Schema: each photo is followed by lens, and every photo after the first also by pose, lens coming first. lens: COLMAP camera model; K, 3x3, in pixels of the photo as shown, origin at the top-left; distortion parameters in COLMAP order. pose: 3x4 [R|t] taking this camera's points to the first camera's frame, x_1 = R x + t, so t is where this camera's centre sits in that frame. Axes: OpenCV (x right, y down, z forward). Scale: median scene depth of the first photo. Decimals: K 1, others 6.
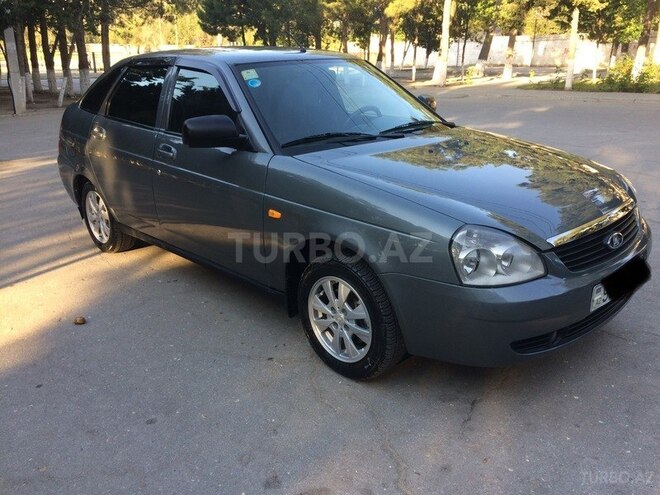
lens RADIAL K [[561.2, 0, 328.3], [0, 561.2, 250.0], [0, 0, 1]] dist [0.086557, -0.112413]
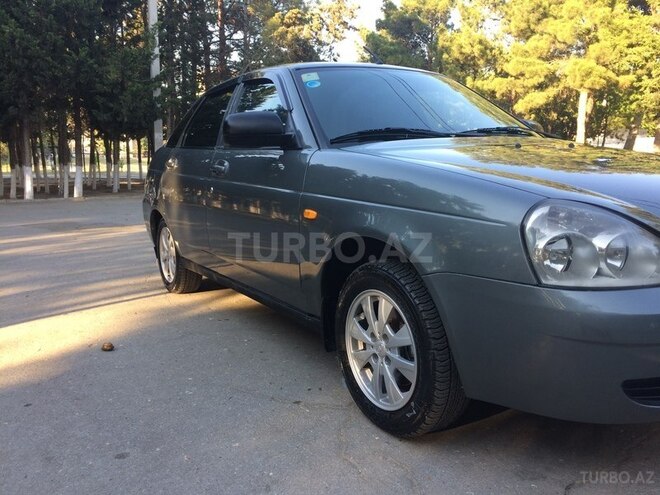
lens RADIAL K [[561.2, 0, 328.3], [0, 561.2, 250.0], [0, 0, 1]] dist [0.086557, -0.112413]
pose [[0.974386, 0.034948, -0.222152, 0.106807], [-0.073502, 0.983089, -0.167731, 0.115818], [0.212533, 0.179763, 0.960476, 0.226048]]
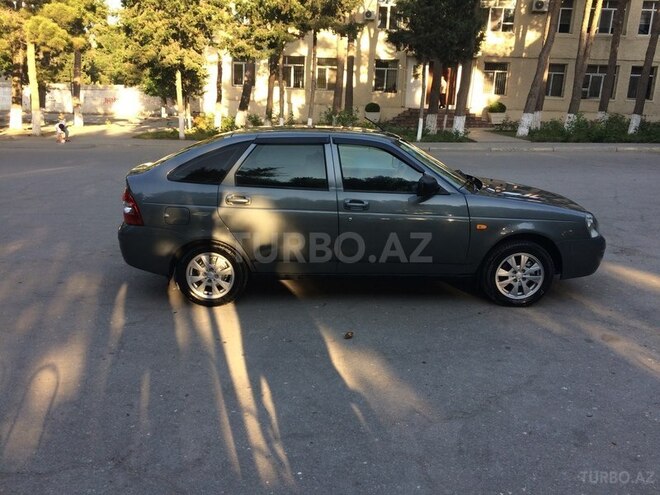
lens RADIAL K [[561.2, 0, 328.3], [0, 561.2, 250.0], [0, 0, 1]] dist [0.086557, -0.112413]
pose [[0.691987, -0.165525, 0.702677, -1.596345], [0.216386, 0.976162, 0.016854, -0.120000], [-0.688717, 0.140386, 0.711309, 0.084845]]
